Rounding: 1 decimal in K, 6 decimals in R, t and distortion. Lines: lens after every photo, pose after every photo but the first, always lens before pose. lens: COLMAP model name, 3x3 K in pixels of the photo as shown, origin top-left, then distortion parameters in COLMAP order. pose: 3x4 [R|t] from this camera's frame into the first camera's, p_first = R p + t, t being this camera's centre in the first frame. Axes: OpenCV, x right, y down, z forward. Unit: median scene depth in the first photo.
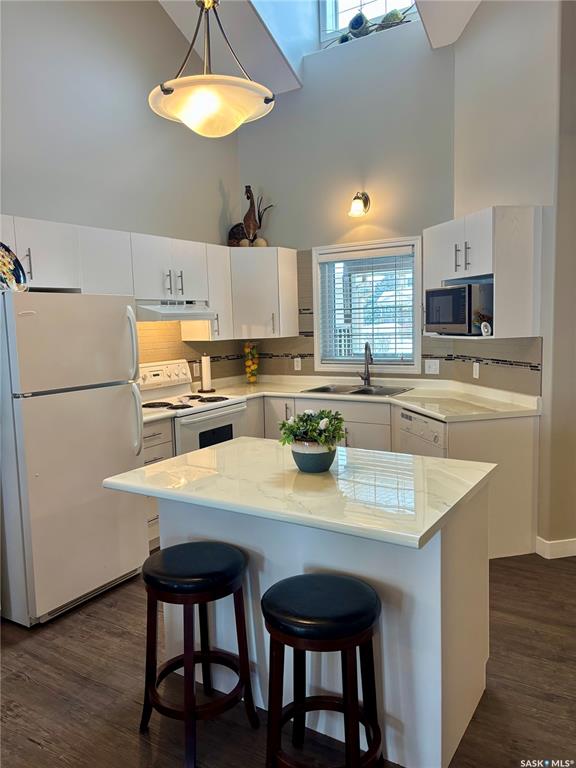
lens RADIAL K [[579.9, 0, 283.1], [0, 579.9, 384.2], [0, 0, 1]] dist [0.050141, -0.048491]
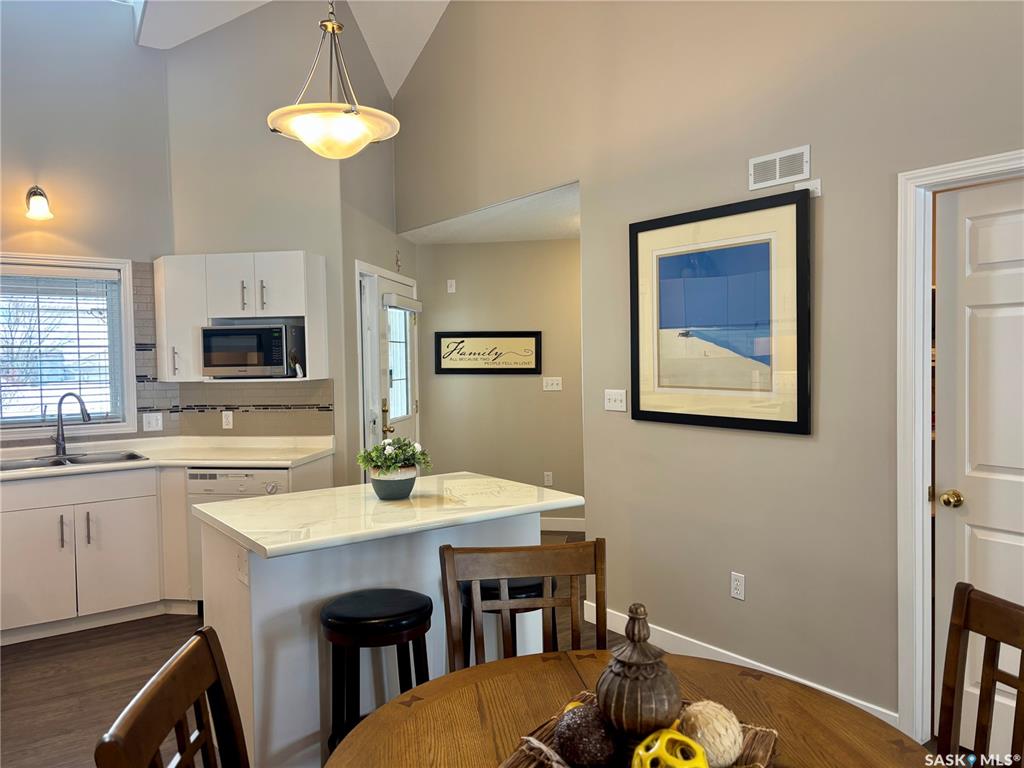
lens RADIAL K [[773.2, 0, 508.5], [0, 773.2, 386.7], [0, 0, 1]] dist [0.050141, -0.048491]
pose [[0.364584, -0.013593, 0.931071, -0.571440], [0.110079, 0.993511, -0.028599, 0.006804], [-0.924641, 0.112918, 0.363715, 0.147255]]
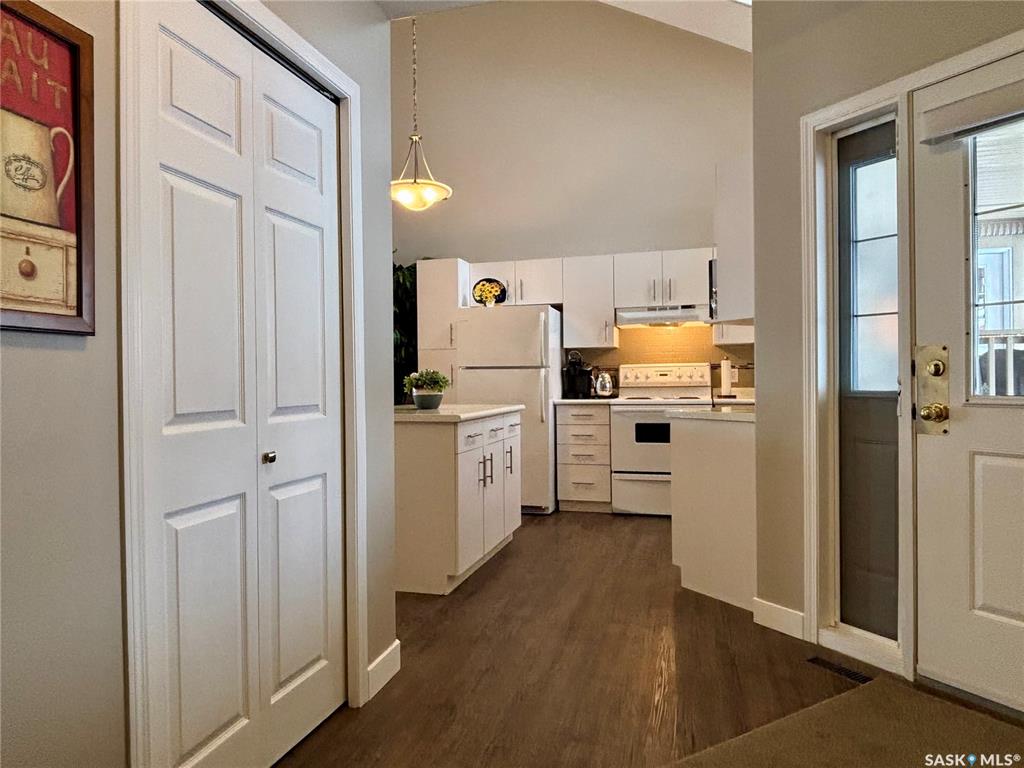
lens RADIAL K [[663.5, 0, 497.2], [0, 663.5, 388.7], [0, 0, 1]] dist [0.004593, -0.011481]
pose [[0.278574, 0.039641, -0.959596, 0.882109], [-0.104852, 0.994431, 0.010642, 0.029329], [0.954674, 0.097651, 0.281179, 0.340779]]
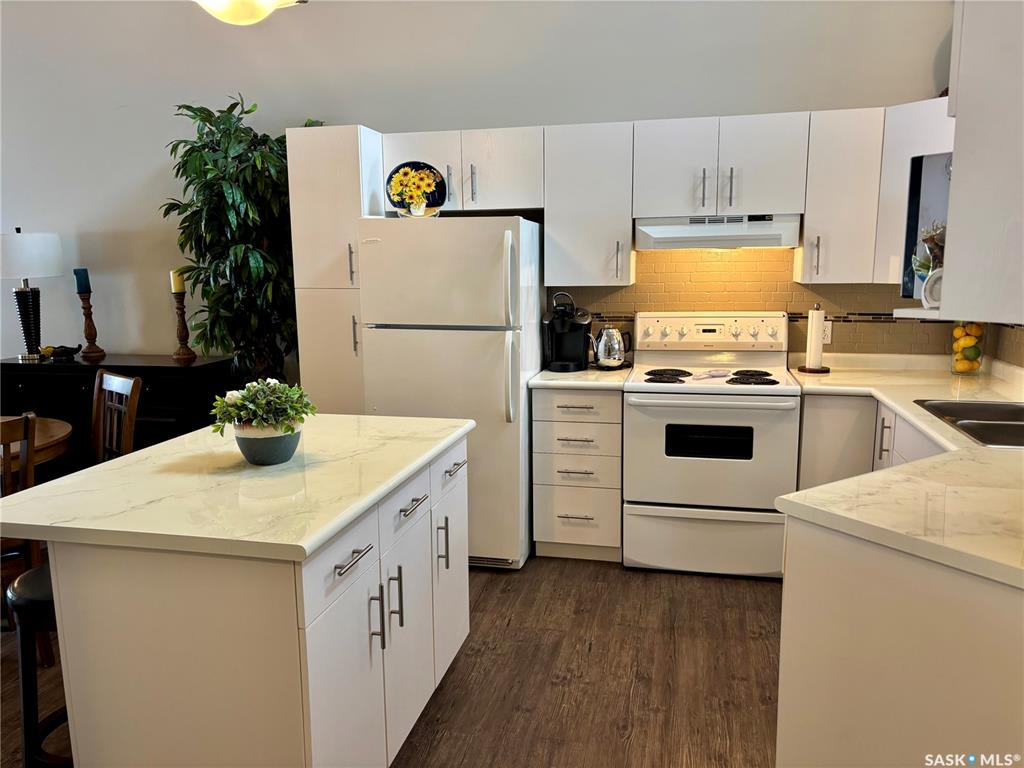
lens RADIAL K [[773.2, 0, 509.2], [0, 773.2, 396.7], [0, 0, 1]] dist [0.050141, -0.048491]
pose [[0.339429, 0.191038, -0.921028, 0.523585], [-0.104758, 0.980745, 0.164818, -0.062691], [0.934780, 0.040541, 0.352906, 0.466443]]
